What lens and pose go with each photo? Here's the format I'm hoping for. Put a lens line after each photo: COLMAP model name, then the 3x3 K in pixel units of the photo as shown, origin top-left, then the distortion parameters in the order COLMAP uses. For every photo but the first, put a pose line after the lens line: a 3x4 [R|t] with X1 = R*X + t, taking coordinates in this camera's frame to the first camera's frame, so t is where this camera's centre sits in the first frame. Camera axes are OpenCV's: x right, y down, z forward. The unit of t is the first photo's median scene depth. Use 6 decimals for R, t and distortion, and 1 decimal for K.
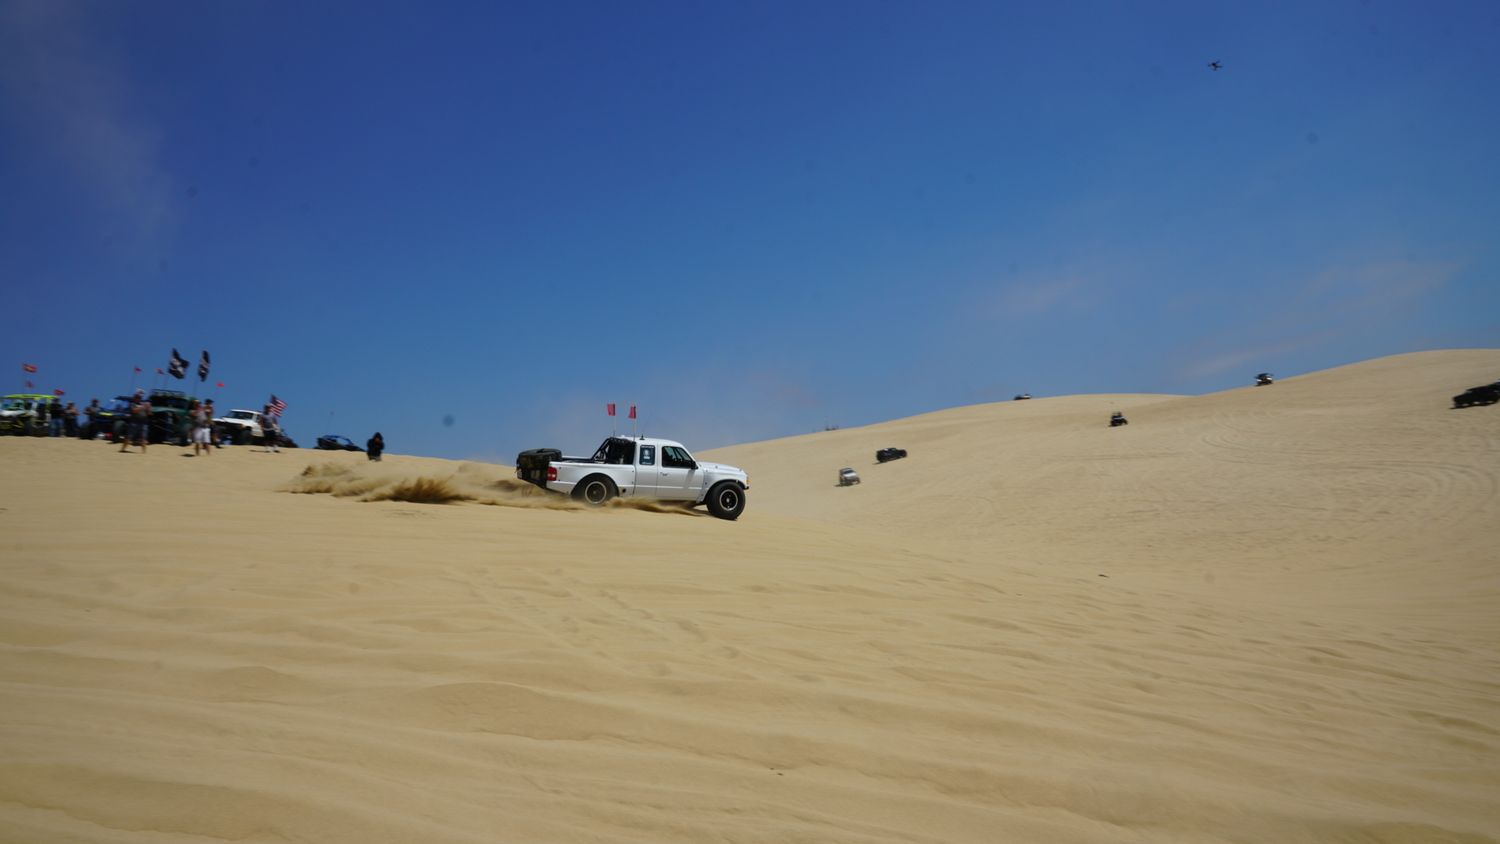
lens RADIAL K [[994.4, 0, 753.6], [0, 994.4, 414.3], [0, 0, 1]] dist [-0.003595, 0.012121]
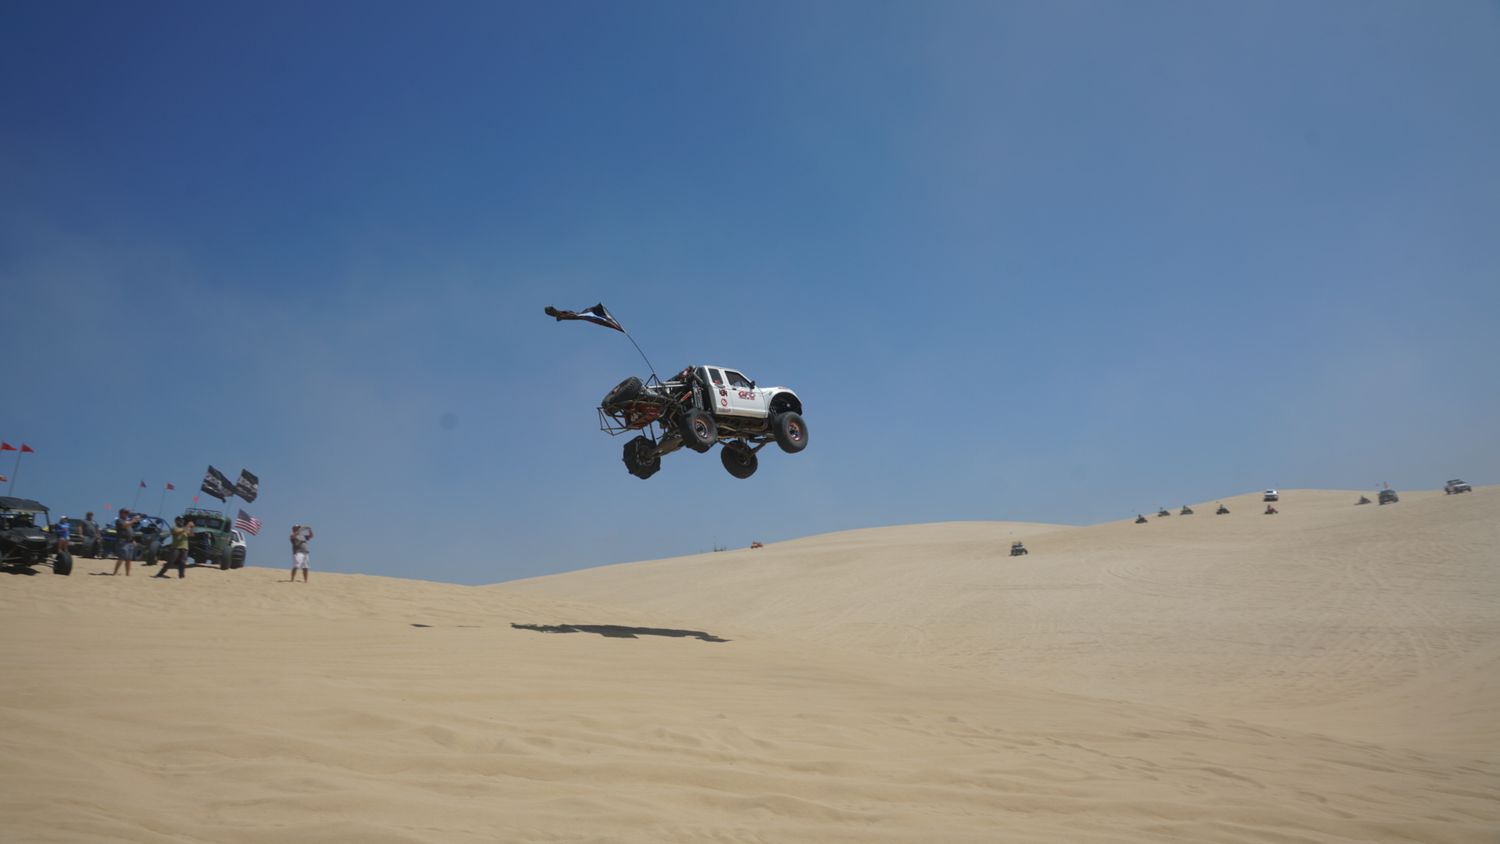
lens RADIAL K [[994.4, 0, 781.1], [0, 994.4, 415.5], [0, 0, 1]] dist [-0.003595, 0.012121]
pose [[0.991862, 0.038881, 0.121235, -0.597767], [-0.023985, 0.992241, -0.121990, -0.038446], [-0.125038, 0.118089, 0.985099, -0.059405]]
